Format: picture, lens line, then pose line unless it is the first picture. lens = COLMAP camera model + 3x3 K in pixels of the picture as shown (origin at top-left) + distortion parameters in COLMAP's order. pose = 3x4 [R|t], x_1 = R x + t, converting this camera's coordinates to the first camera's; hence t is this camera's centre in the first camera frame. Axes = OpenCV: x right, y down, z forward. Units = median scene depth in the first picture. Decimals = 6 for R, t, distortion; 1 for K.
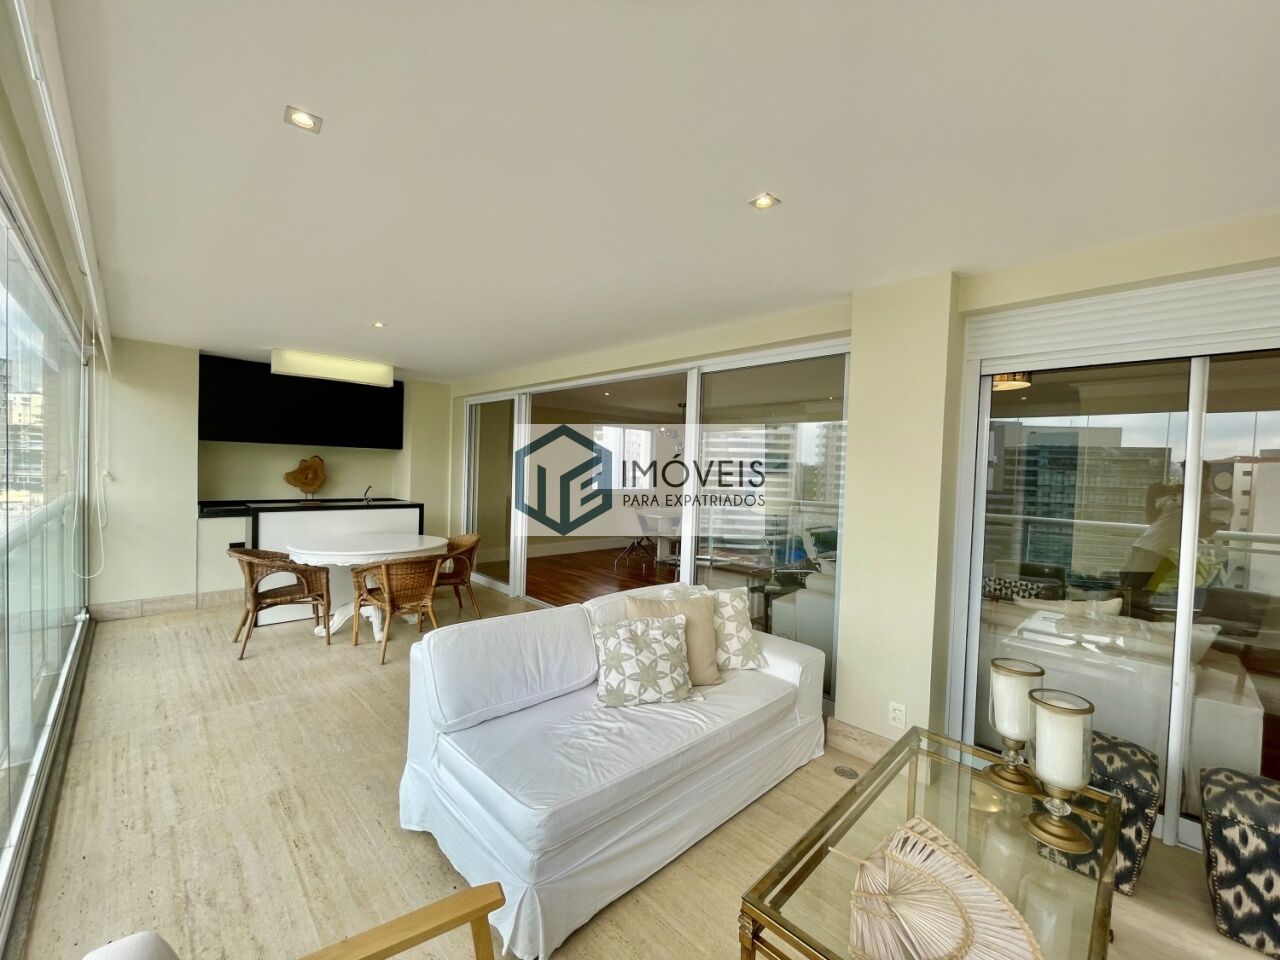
lens RADIAL K [[520.3, 0, 638.4], [0, 520.3, 485.7], [0, 0, 1]] dist [-0.003151, 0.000208]
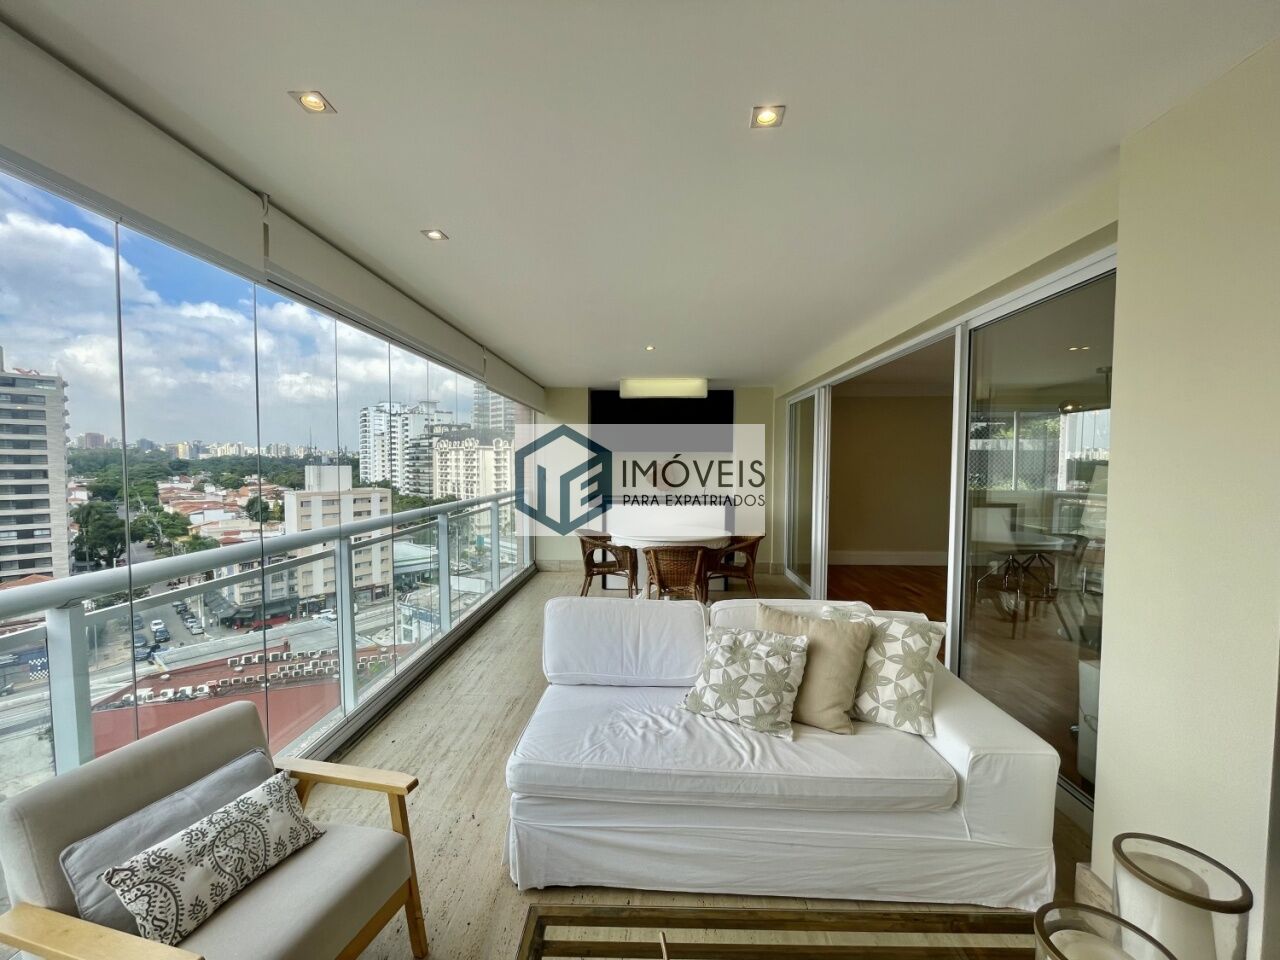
lens RADIAL K [[520.3, 0, 640.8], [0, 520.3, 486.5], [0, 0, 1]] dist [-0.003151, 0.000208]
pose [[0.689388, 0.004361, -0.724379, 0.520691], [-0.005998, 0.999982, 0.000312, 0.011222], [0.724368, 0.004130, 0.689401, 0.245794]]
